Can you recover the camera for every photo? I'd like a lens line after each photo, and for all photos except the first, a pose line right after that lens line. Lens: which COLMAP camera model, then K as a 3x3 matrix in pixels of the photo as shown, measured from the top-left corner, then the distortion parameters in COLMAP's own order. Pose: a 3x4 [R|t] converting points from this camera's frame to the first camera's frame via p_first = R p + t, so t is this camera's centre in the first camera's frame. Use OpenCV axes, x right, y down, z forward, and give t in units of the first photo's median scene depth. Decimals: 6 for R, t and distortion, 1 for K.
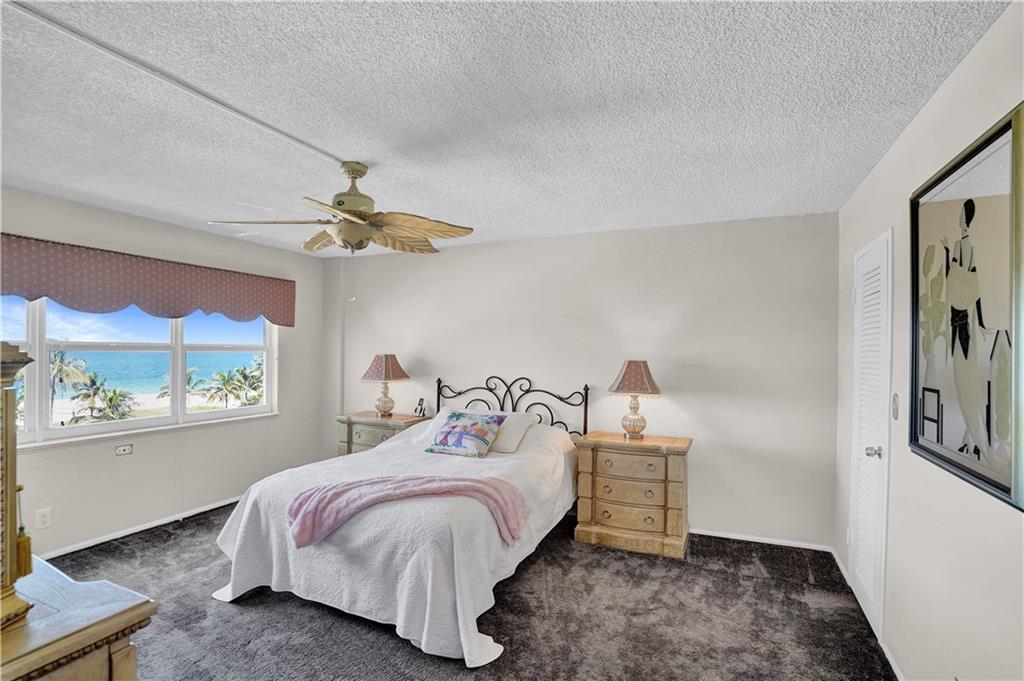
lens RADIAL K [[496.7, 0, 494.4], [0, 496.7, 355.9], [0, 0, 1]] dist [-0.034280, 0.006785]
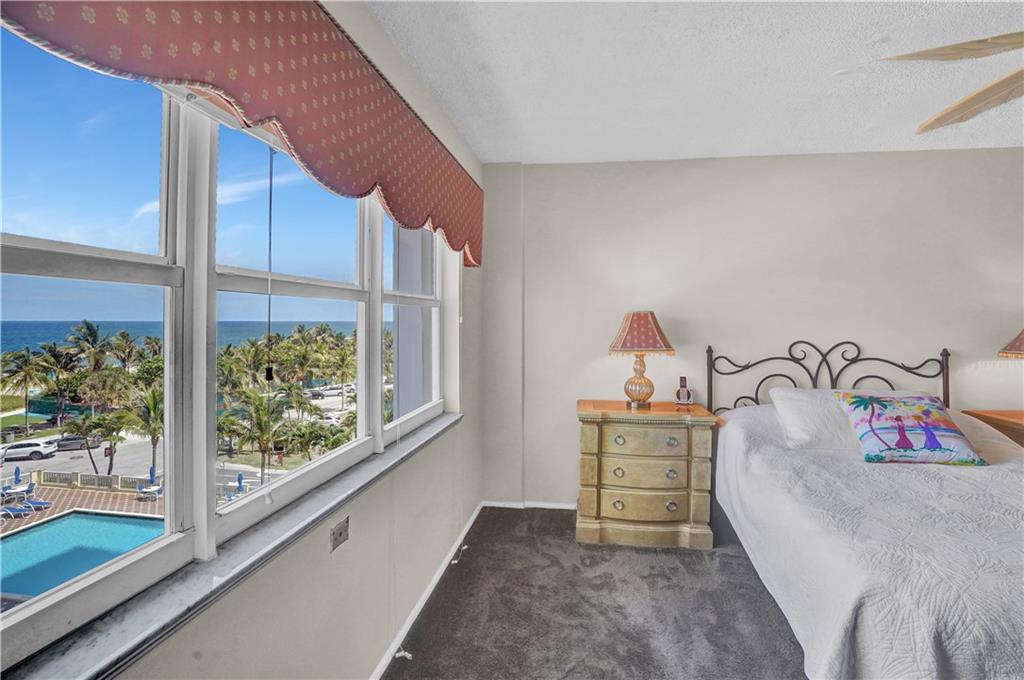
lens RADIAL K [[496.7, 0, 511.8], [0, 496.7, 329.6], [0, 0, 1]] dist [-0.034280, 0.006785]
pose [[0.954875, -0.015481, 0.296604, -0.619789], [0.012696, 0.999855, 0.011313, 0.010870], [-0.296736, -0.007037, 0.954934, 0.450637]]
